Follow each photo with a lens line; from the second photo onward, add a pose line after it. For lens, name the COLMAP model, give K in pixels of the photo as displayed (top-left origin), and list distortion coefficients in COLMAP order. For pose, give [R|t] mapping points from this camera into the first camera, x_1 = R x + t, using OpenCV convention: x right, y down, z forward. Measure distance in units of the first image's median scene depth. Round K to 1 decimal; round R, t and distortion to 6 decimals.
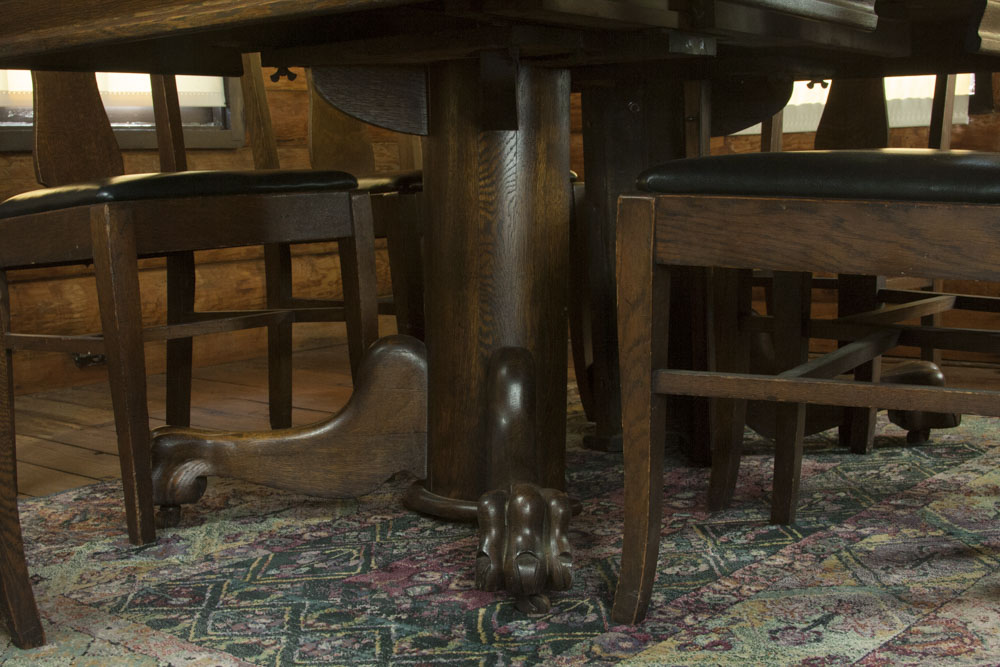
lens RADIAL K [[1396.6, 0, 496.1], [0, 1396.6, 334.2], [0, 0, 1]] dist [-0.131165, 0.000000]
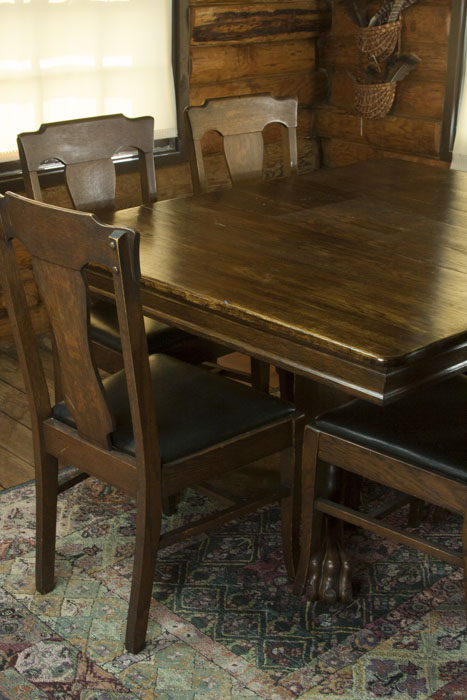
lens RADIAL K [[1069.9, 0, 234.7], [0, 1069.9, 352.1], [0, 0, 1]] dist [-0.102240, 0.000000]
pose [[0.992356, 0.077832, -0.095771, 0.004093], [-0.050830, 0.964939, 0.257506, -0.582842], [0.112455, -0.250670, 0.961519, -0.487300]]
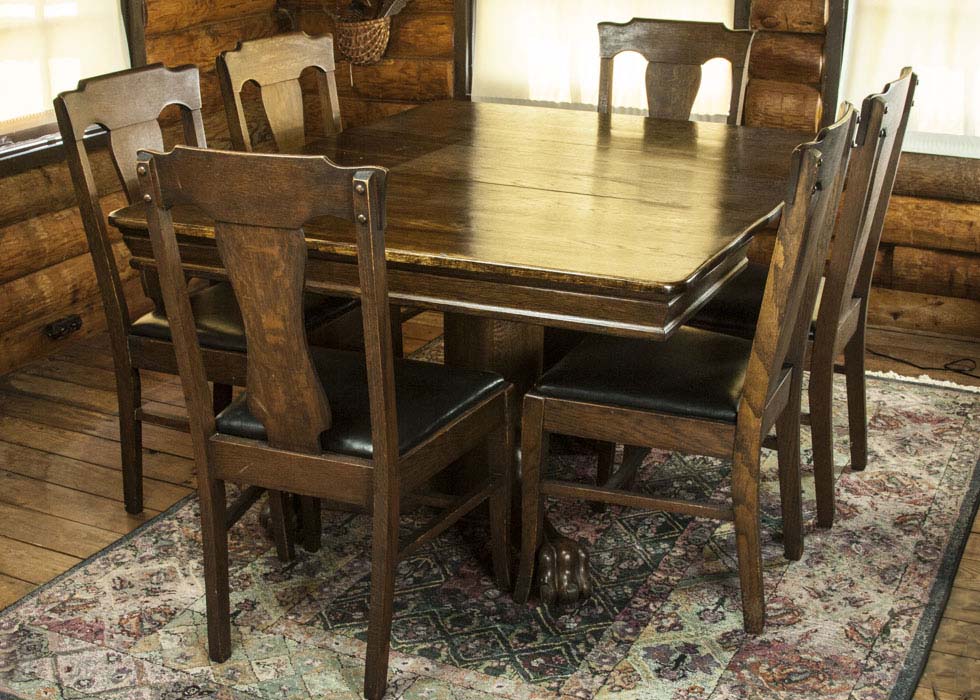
lens RADIAL K [[1419.7, 0, 492.7], [0, 1419.7, 343.3], [0, 0, 1]] dist [-0.159659, 0.000000]
pose [[0.968125, -0.056580, 0.243994, -0.488461], [0.004062, 0.977570, 0.210573, -0.517740], [-0.250436, -0.202870, 0.946639, -0.643812]]
